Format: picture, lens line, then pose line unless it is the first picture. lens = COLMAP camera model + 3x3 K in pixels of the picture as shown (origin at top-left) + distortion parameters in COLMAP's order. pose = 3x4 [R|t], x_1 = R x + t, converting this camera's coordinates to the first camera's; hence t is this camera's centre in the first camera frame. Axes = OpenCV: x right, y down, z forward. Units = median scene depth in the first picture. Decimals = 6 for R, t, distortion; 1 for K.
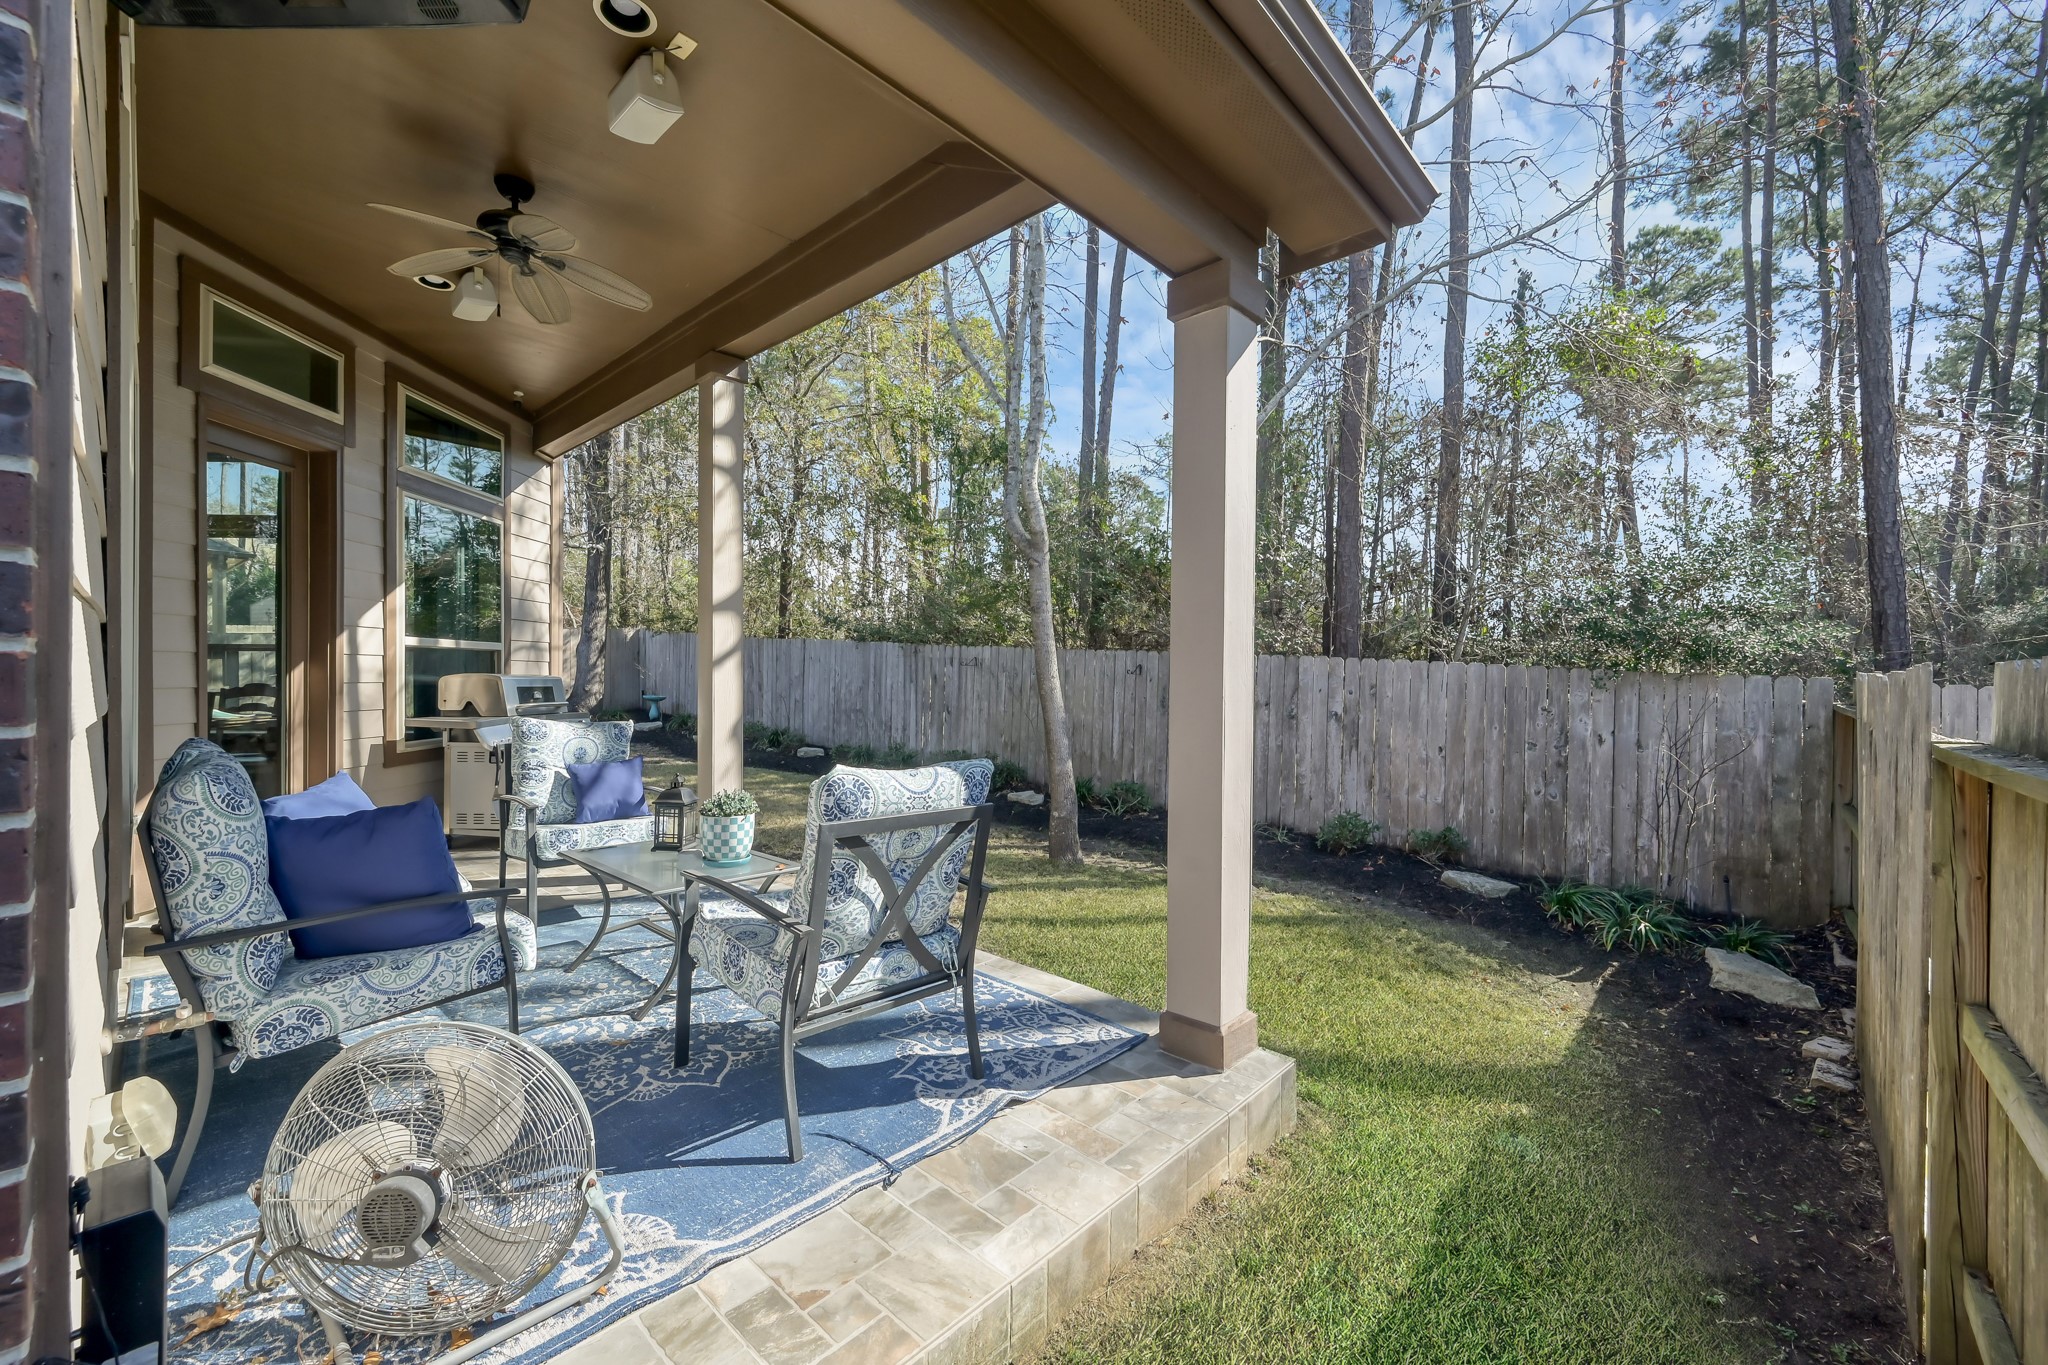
lens RADIAL K [[807.3, 0, 1031.9], [0, 807.3, 681.2], [0, 0, 1]] dist [-0.001777, 0.000078]
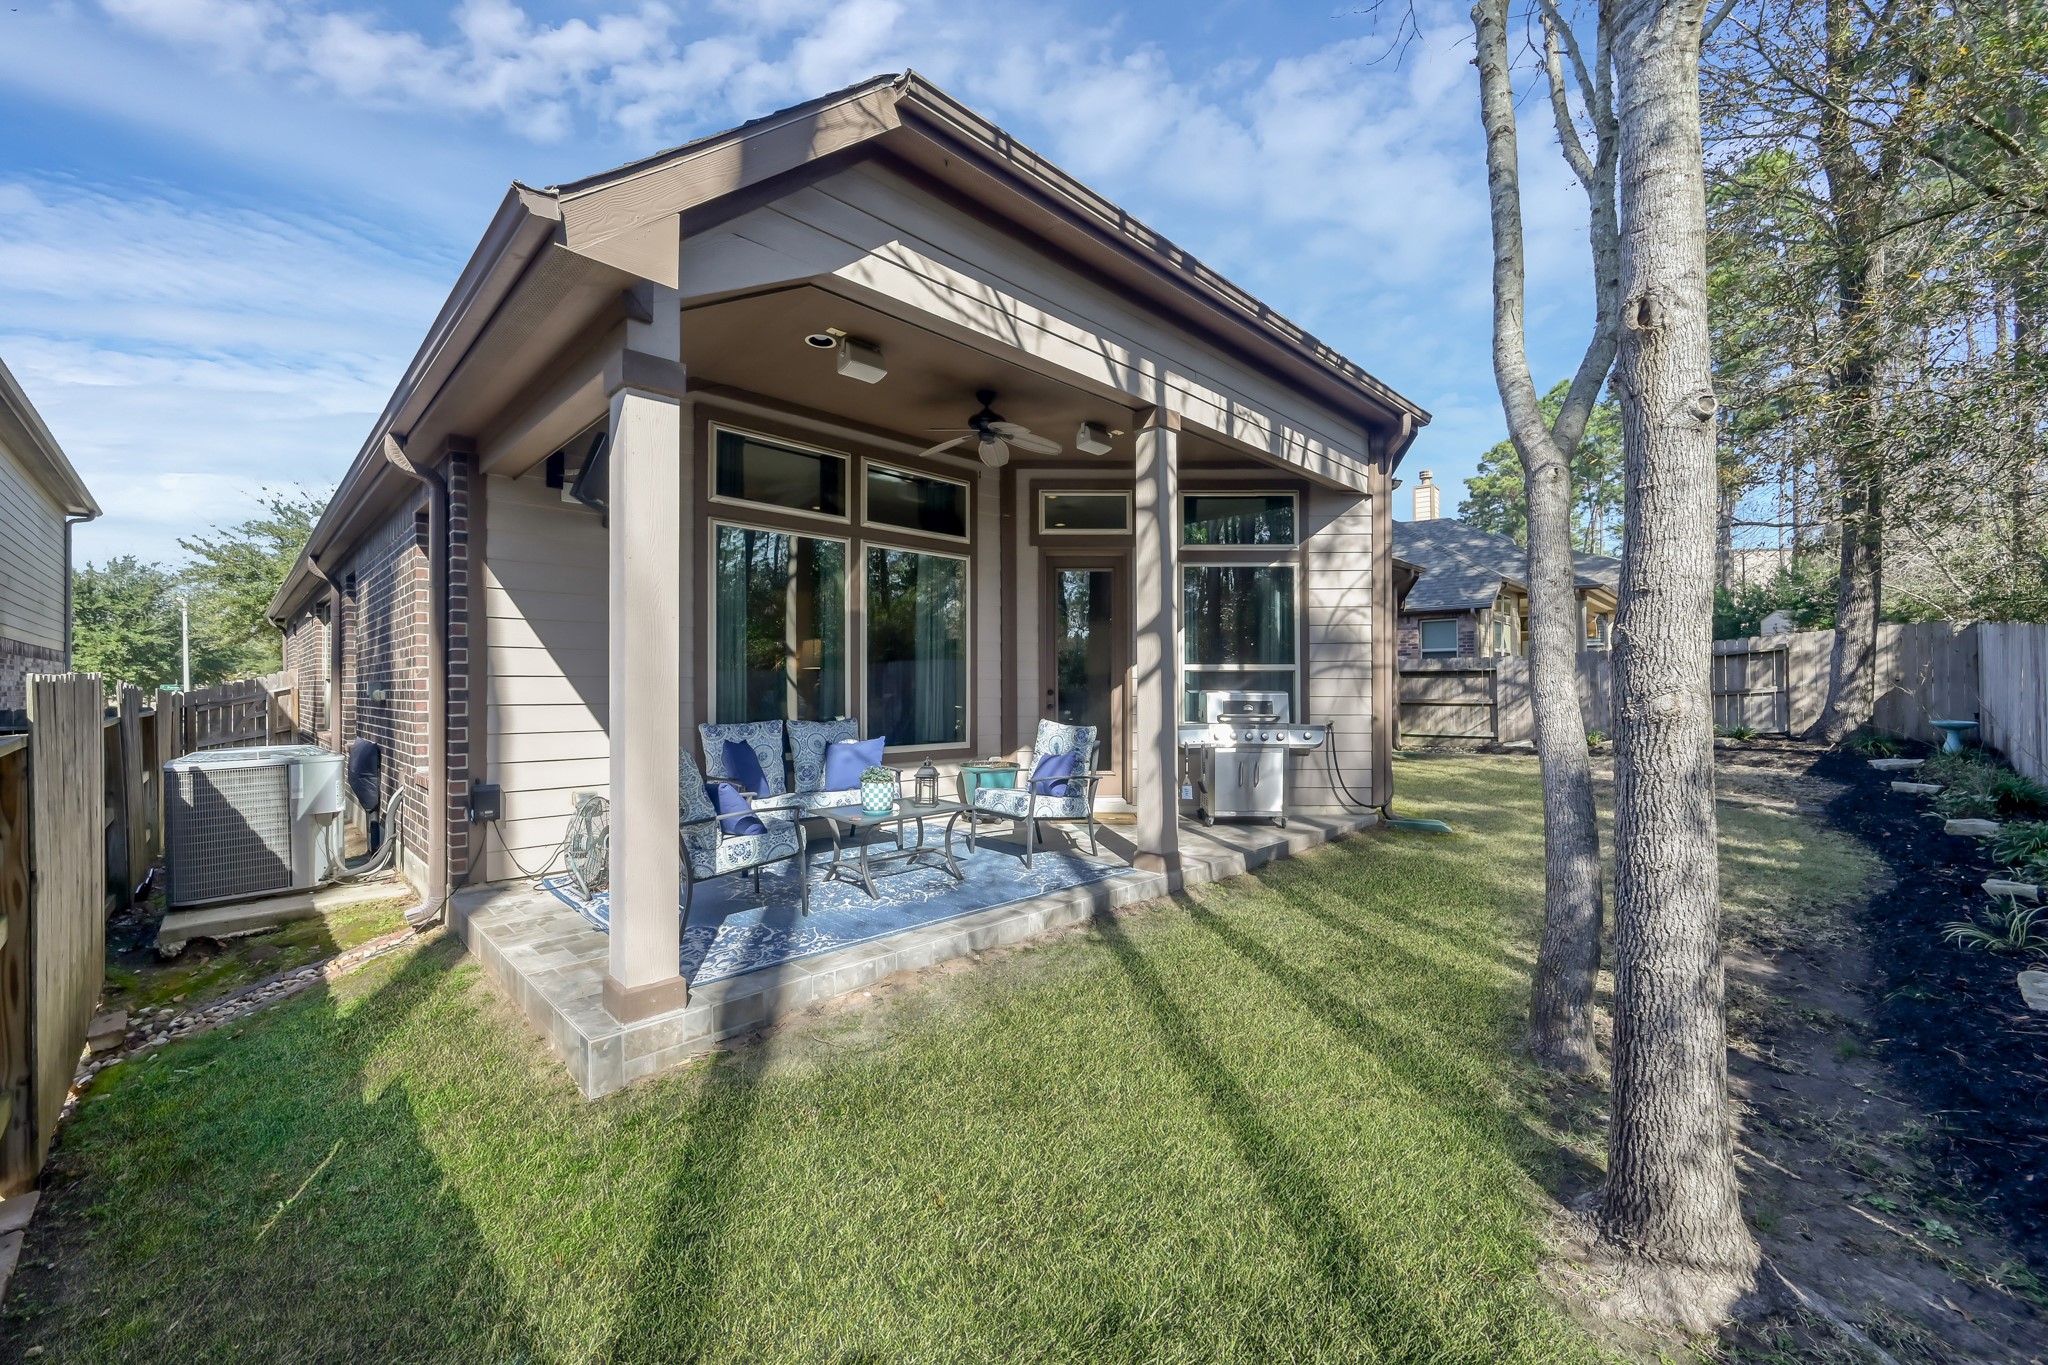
lens RADIAL K [[807.3, 0, 1031.9], [0, 807.3, 681.2], [0, 0, 1]] dist [-0.001777, 0.000078]
pose [[-0.046398, -0.013162, -0.998836, 0.661048], [-0.006898, 0.999894, -0.012855, -0.004821], [0.998899, 0.006293, -0.046483, 0.779379]]
